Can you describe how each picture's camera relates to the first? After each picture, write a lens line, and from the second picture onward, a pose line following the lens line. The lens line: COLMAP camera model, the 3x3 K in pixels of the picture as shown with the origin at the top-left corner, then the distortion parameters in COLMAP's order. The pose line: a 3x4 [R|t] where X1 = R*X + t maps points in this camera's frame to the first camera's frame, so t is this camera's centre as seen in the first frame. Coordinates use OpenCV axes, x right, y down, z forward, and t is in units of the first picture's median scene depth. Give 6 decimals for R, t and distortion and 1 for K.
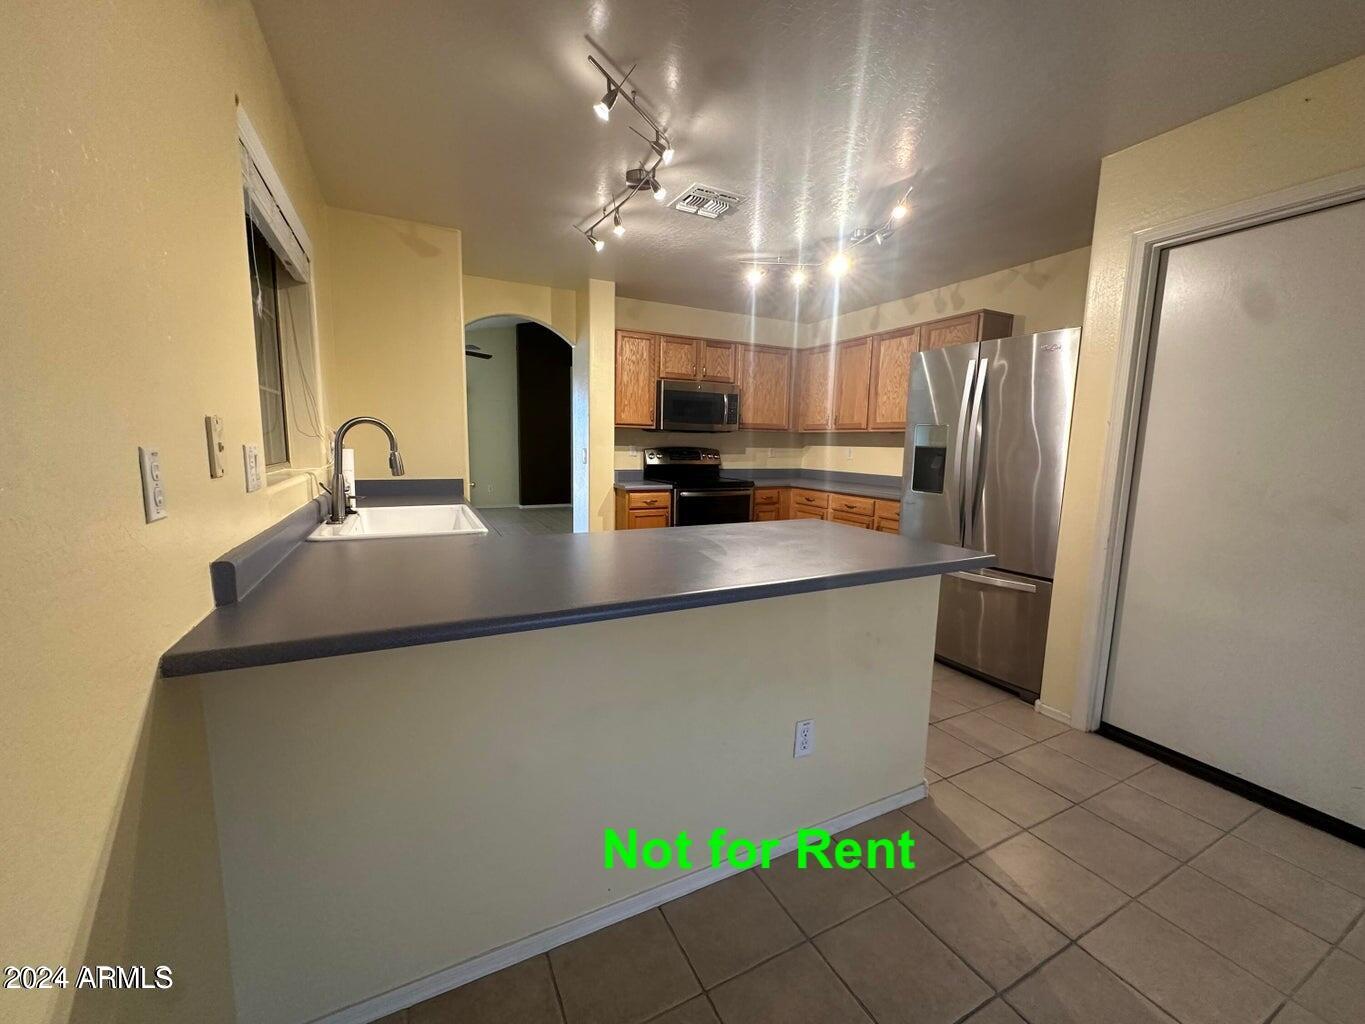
lens RADIAL K [[541.1, 0, 682.5], [0, 541.1, 512.0], [0, 0, 1]] dist [0.001327, 0.000390]
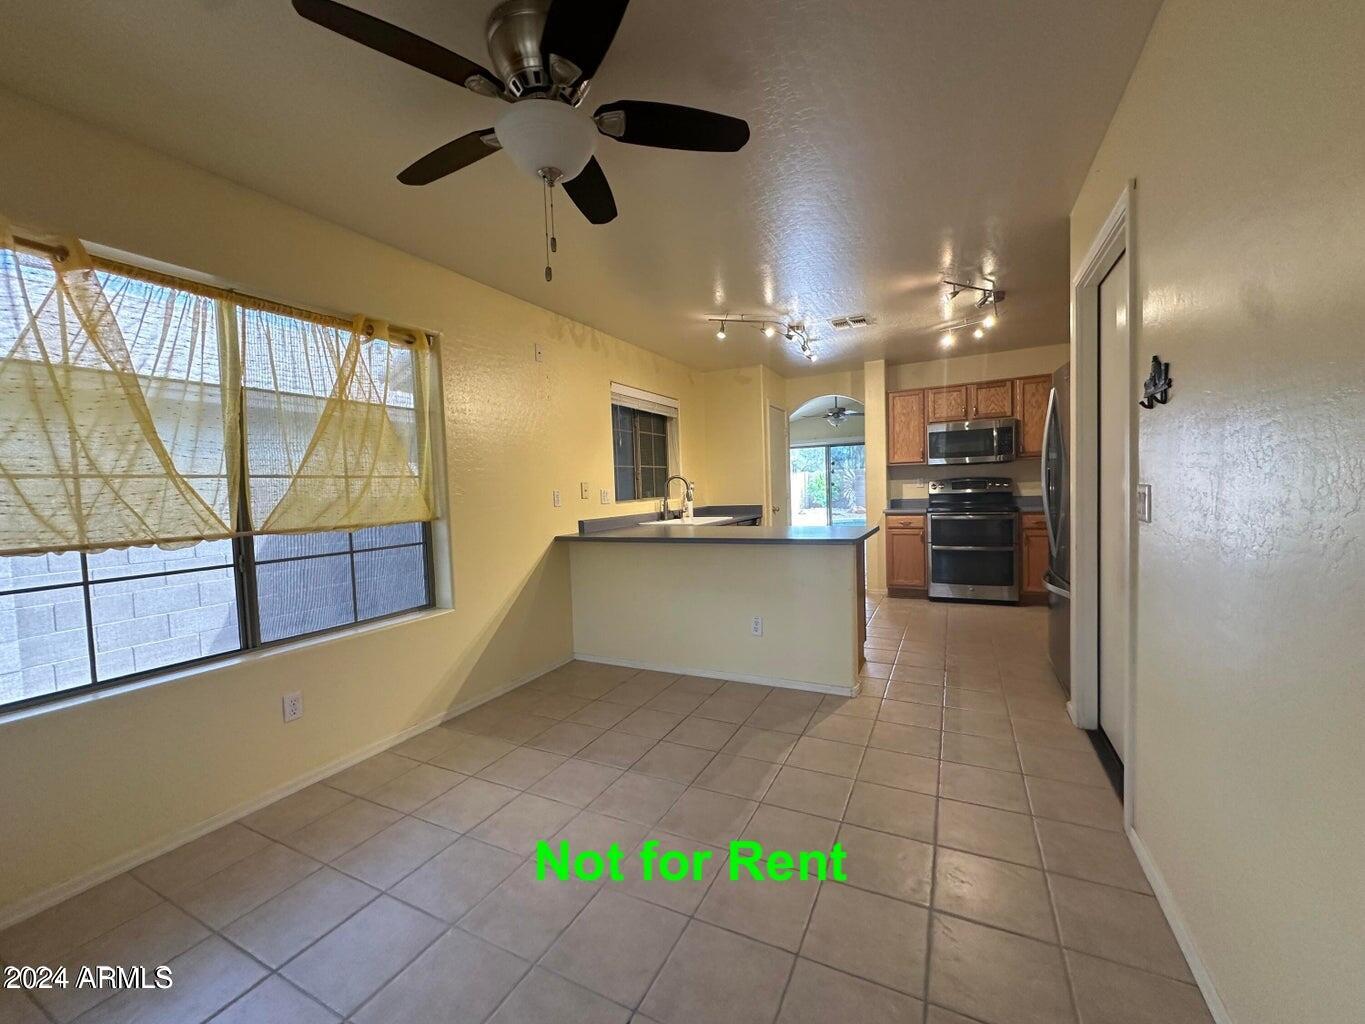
lens RADIAL K [[541.1, 0, 682.5], [0, 541.1, 512.0], [0, 0, 1]] dist [0.001327, 0.000390]
pose [[0.591622, -0.002491, -0.806212, 0.648366], [-0.055786, 0.997472, -0.044019, 0.039087], [0.804283, 0.071018, 0.589988, -0.163725]]
